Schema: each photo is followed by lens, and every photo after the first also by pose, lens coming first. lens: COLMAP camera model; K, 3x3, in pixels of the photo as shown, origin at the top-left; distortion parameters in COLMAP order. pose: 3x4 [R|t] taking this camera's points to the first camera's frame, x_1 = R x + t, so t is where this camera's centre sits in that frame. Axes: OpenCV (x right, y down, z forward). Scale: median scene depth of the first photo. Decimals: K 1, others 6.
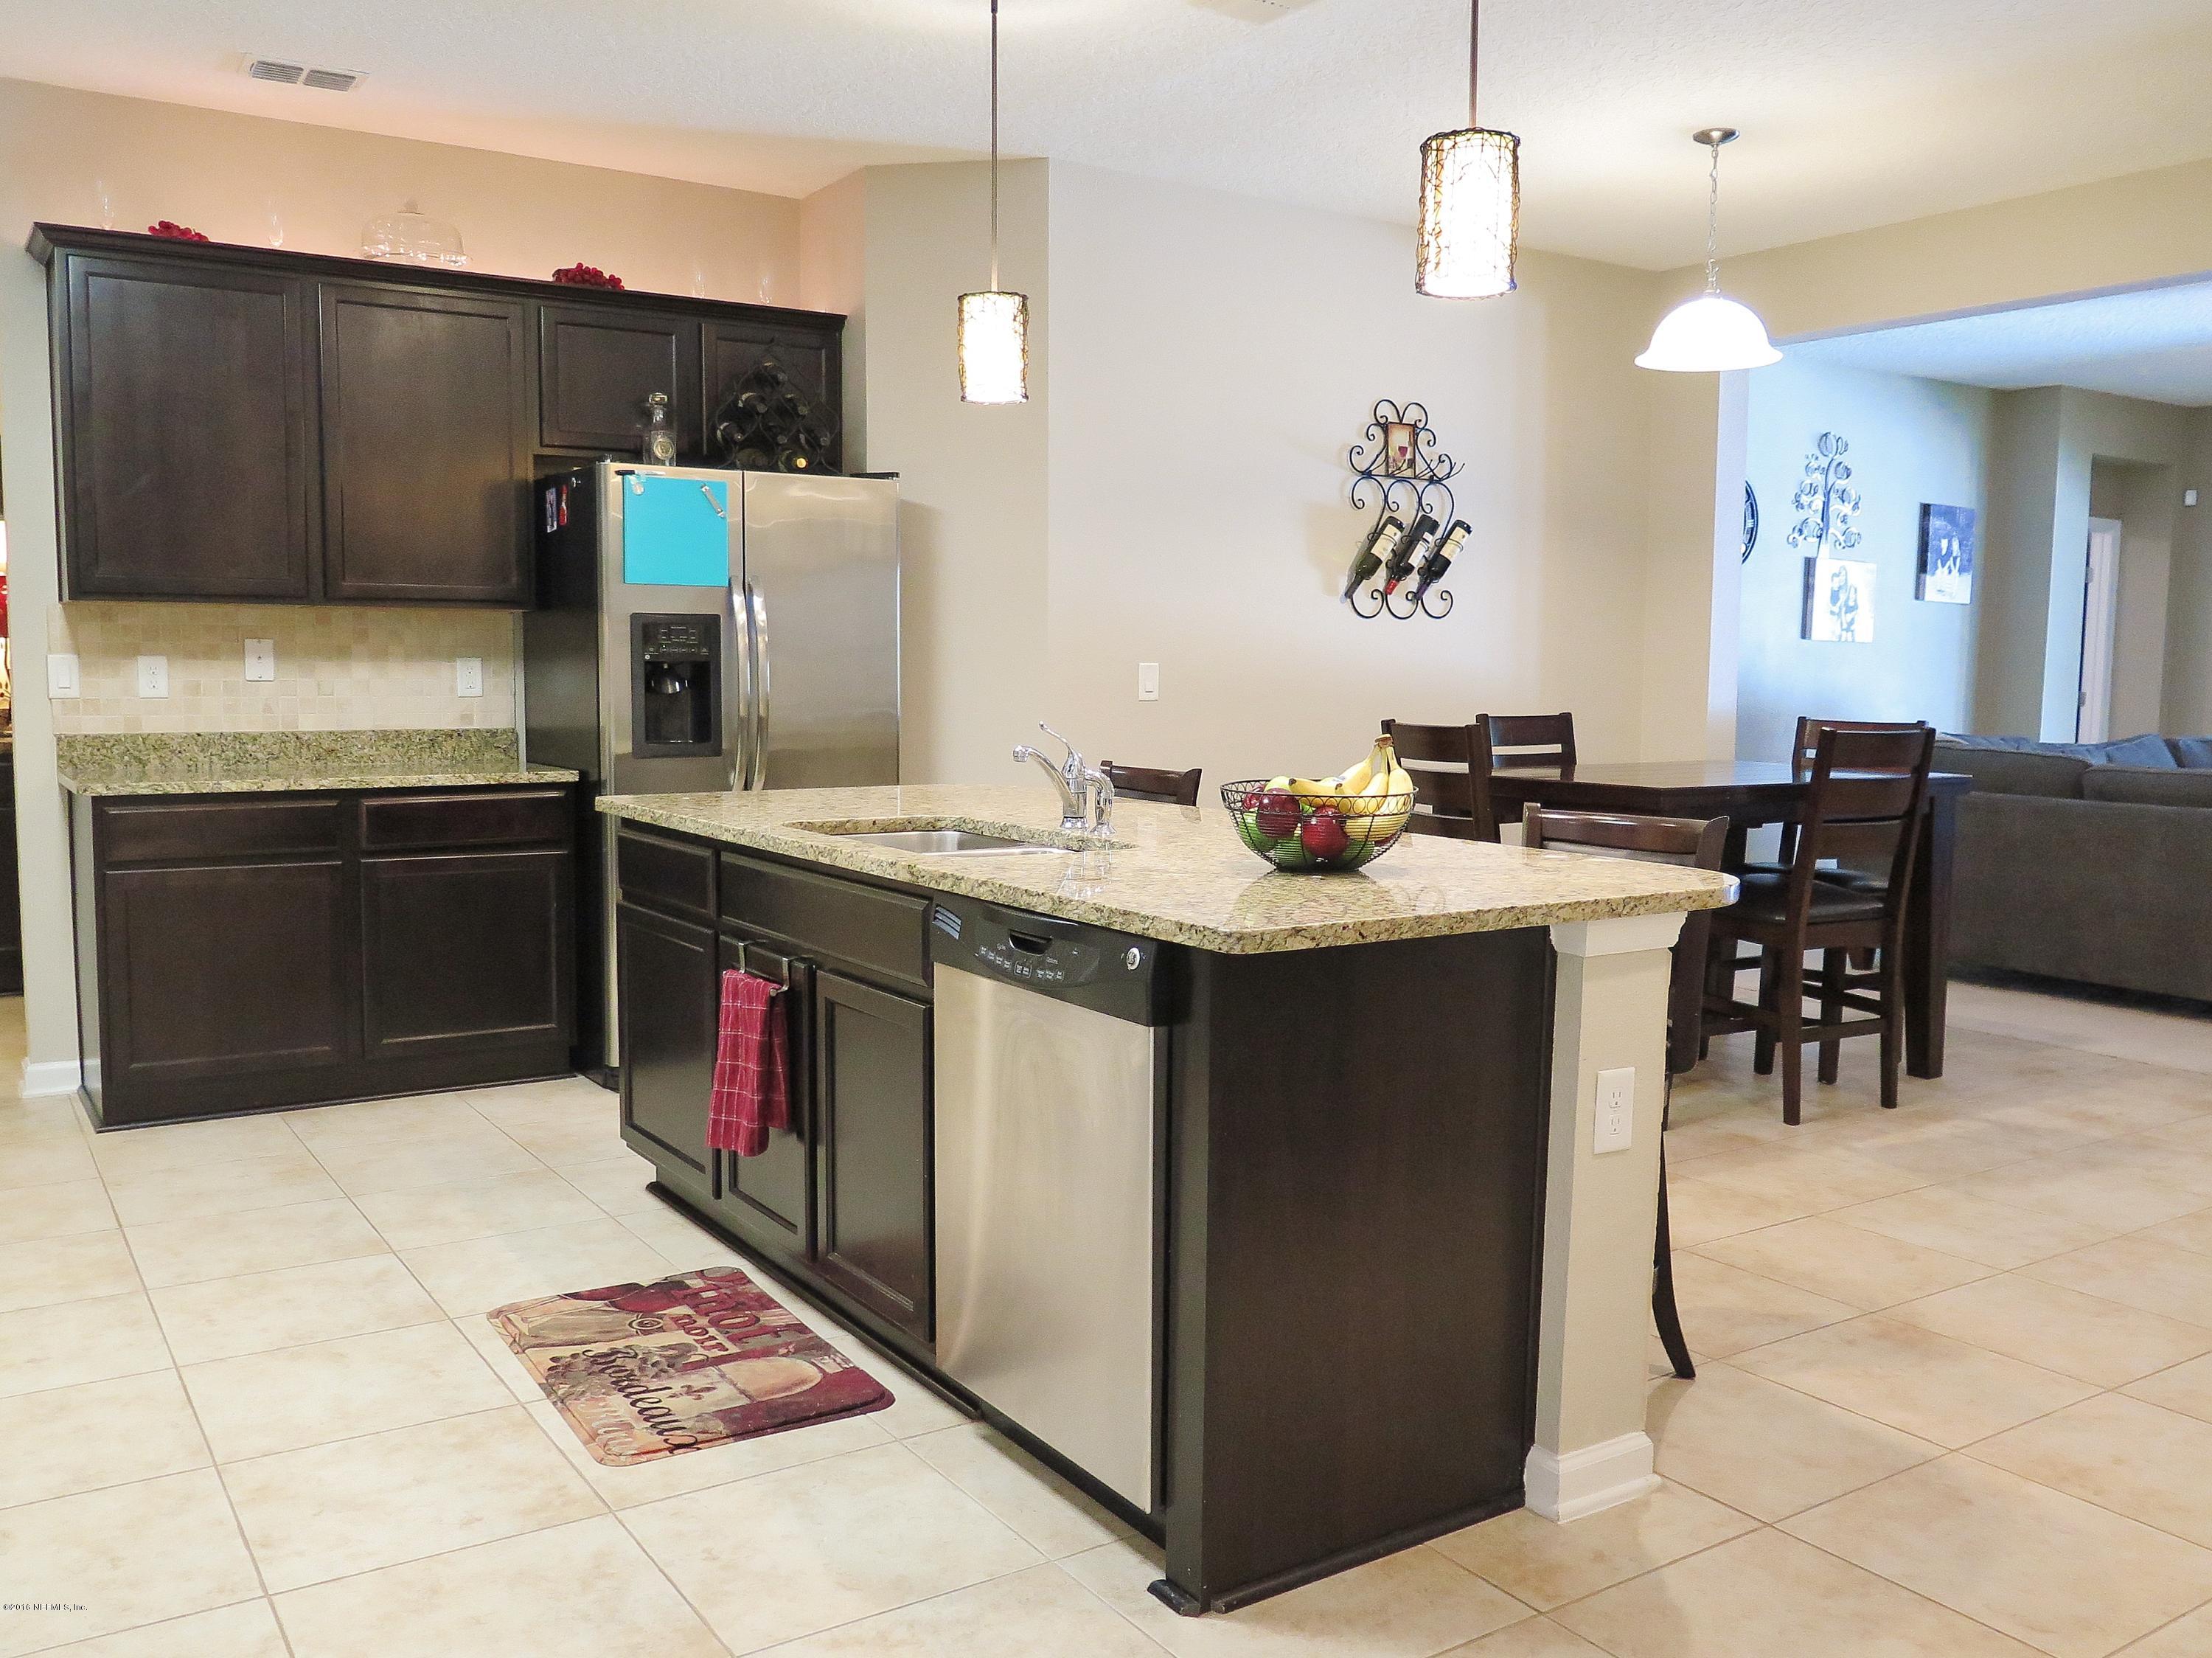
lens RADIAL K [[1861.1, 0, 1103.3], [0, 1861.1, 832.1], [0, 0, 1]] dist [-0.015826, -0.003025]
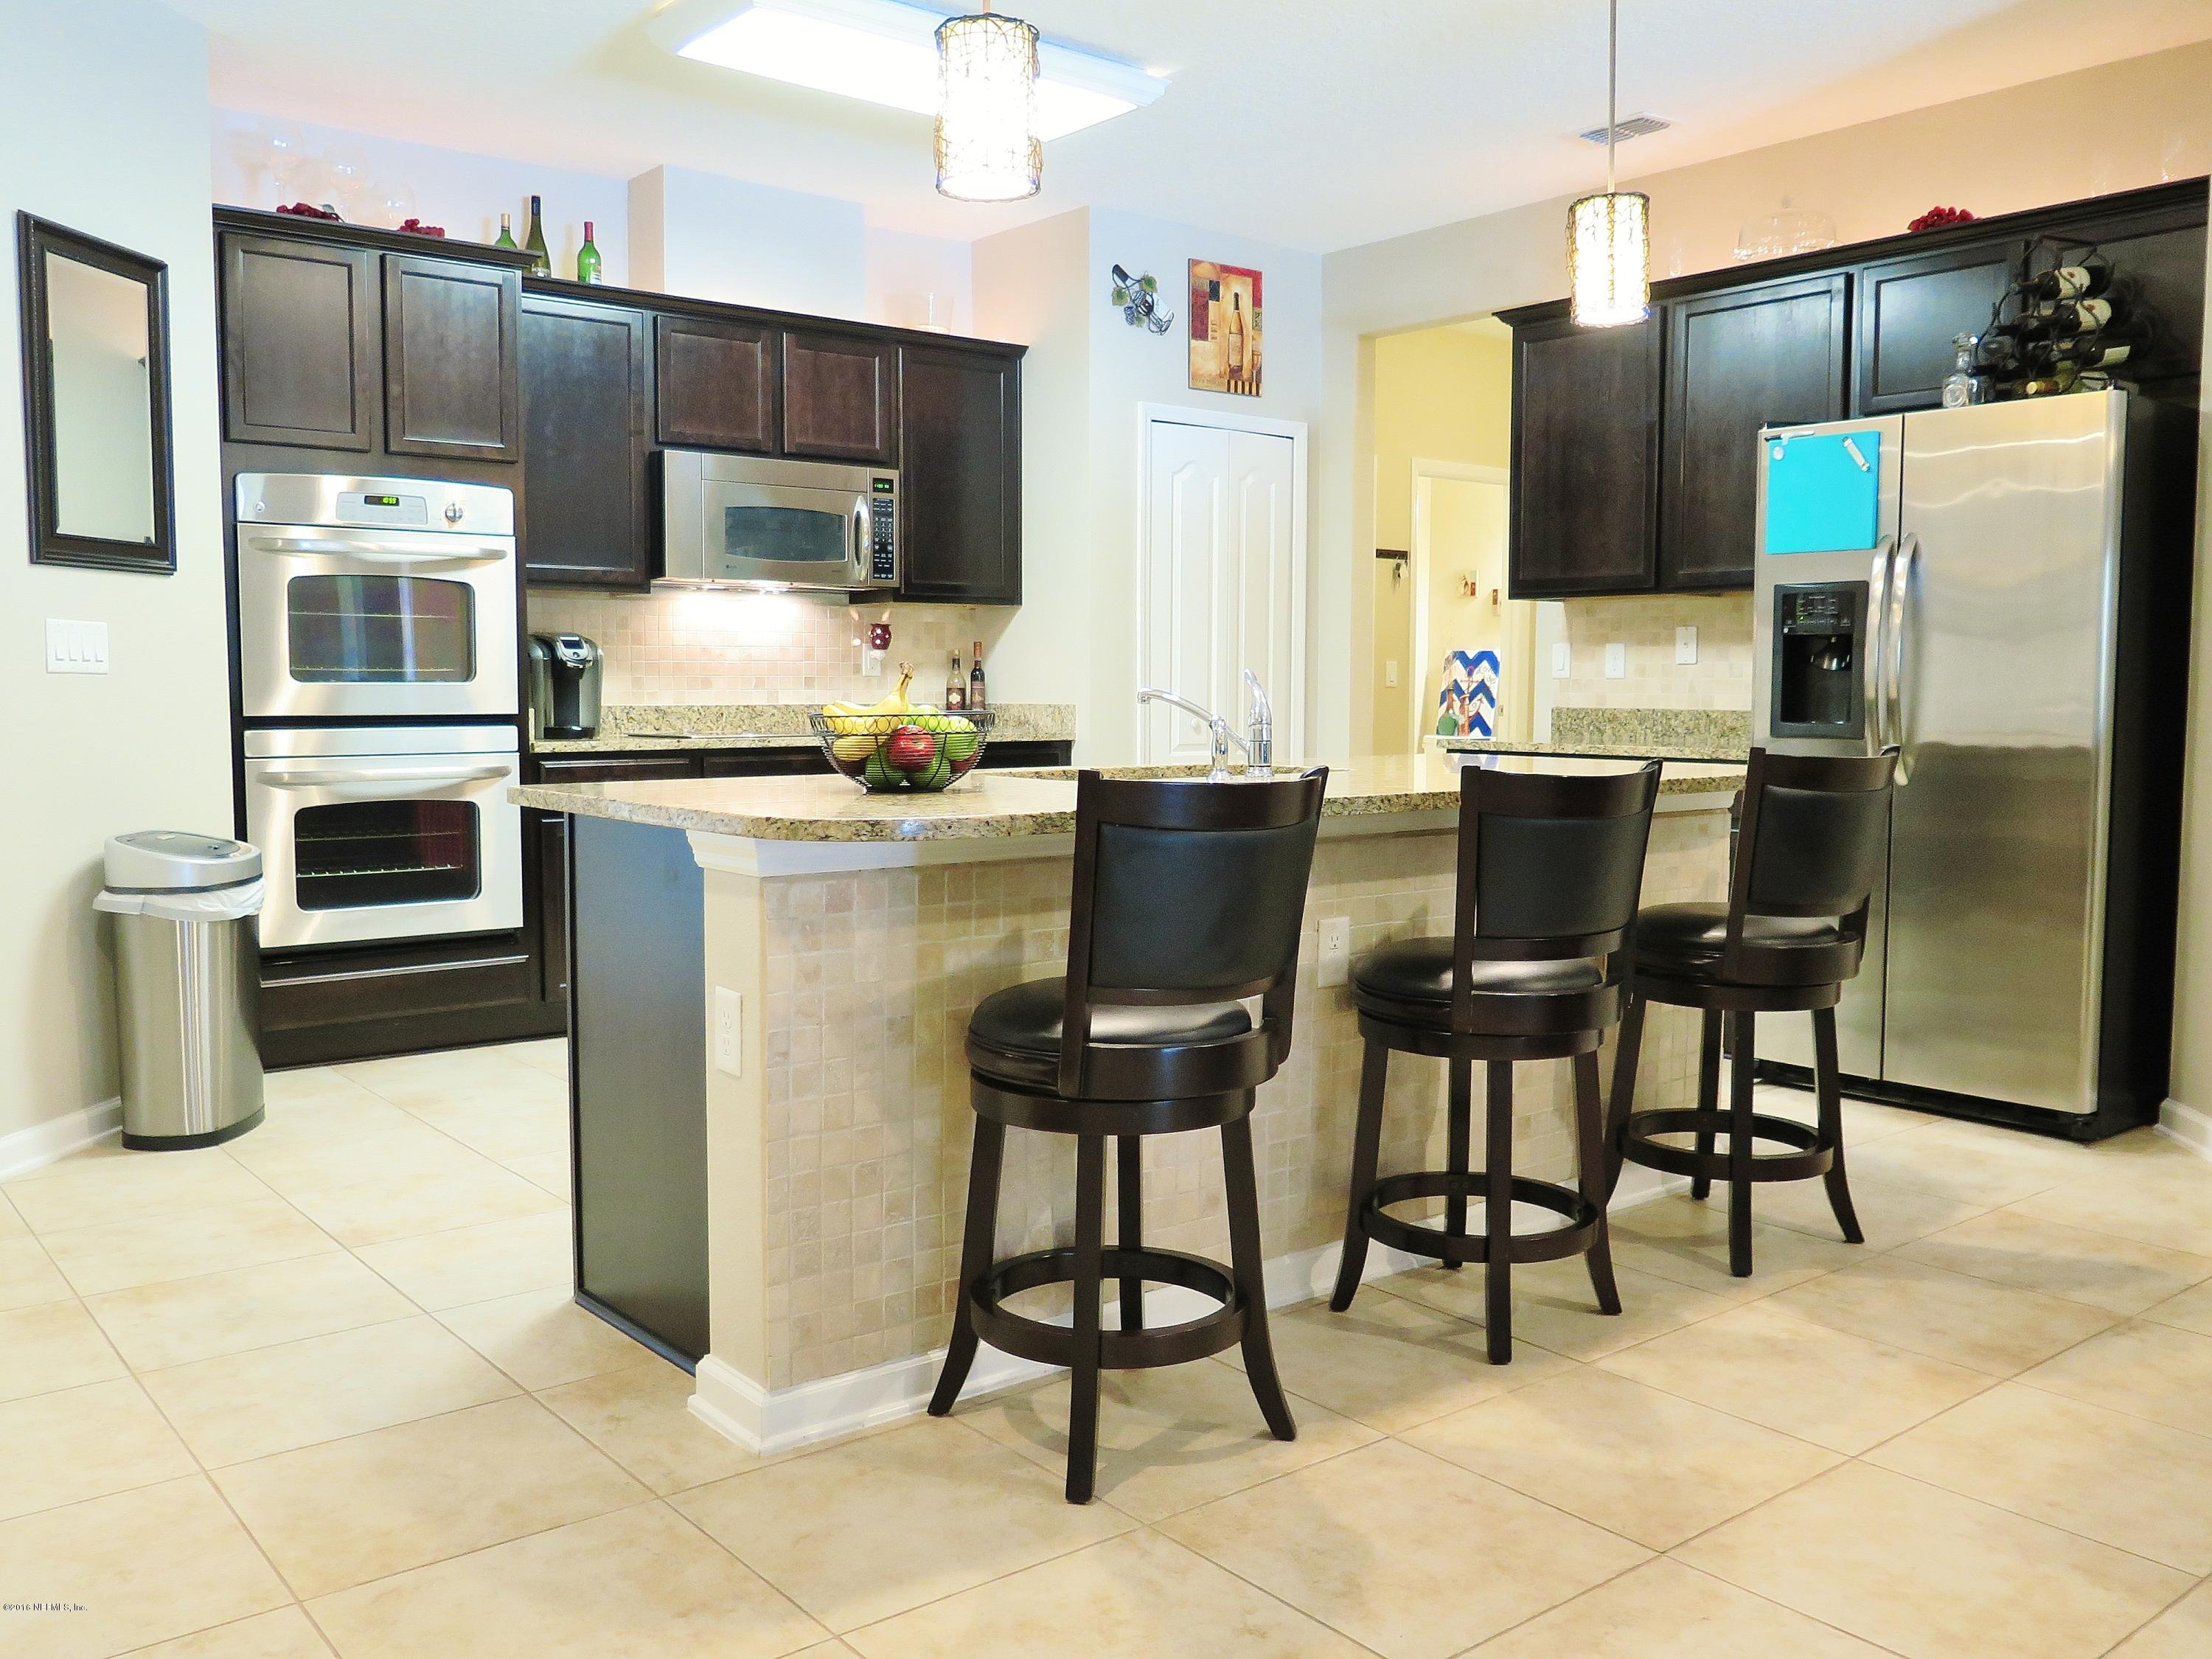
lens RADIAL K [[1860.8, 0, 1103.3], [0, 1860.8, 832.6], [0, 0, 1]] dist [-0.015826, -0.003025]
pose [[0.093937, 0.074242, -0.992806, 0.597423], [-0.092923, 0.993516, 0.065502, -0.019579], [0.991232, 0.086102, 0.100227, 0.510905]]
